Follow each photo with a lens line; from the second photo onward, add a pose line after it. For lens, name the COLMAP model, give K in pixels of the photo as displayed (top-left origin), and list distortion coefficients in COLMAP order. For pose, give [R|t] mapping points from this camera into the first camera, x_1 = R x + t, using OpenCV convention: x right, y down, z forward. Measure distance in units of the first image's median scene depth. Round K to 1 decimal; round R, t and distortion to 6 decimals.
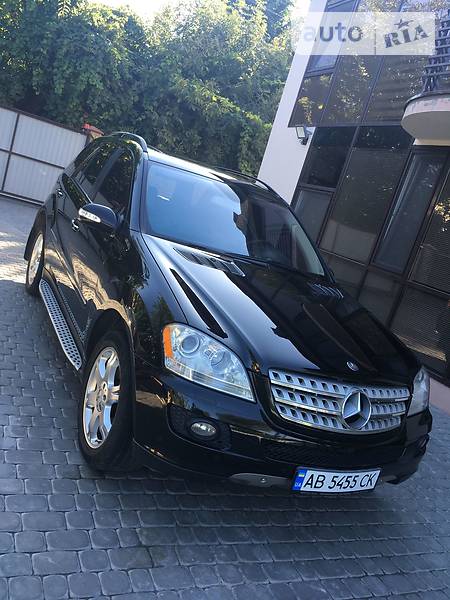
lens RADIAL K [[524.8, 0, 225.0], [0, 524.8, 300.0], [0, 0, 1]] dist [0.009912, -0.024409]
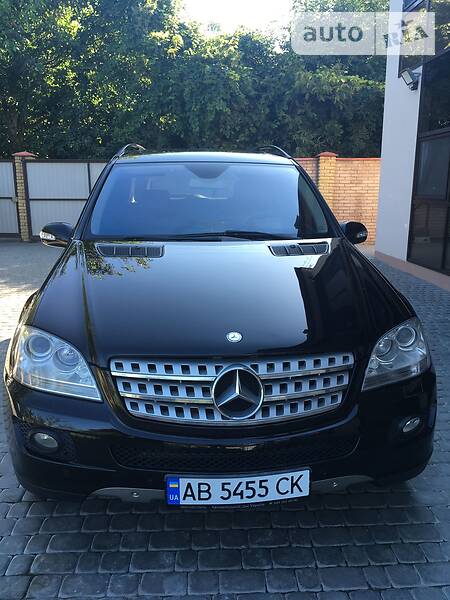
lens RADIAL K [[524.8, 0, 225.0], [0, 524.8, 300.0], [0, 0, 1]] dist [0.009912, -0.024409]
pose [[0.882847, -0.212381, -0.418898, 0.578393], [0.201722, 0.976927, -0.070162, 0.127178], [0.424133, -0.022559, 0.905319, 0.310493]]
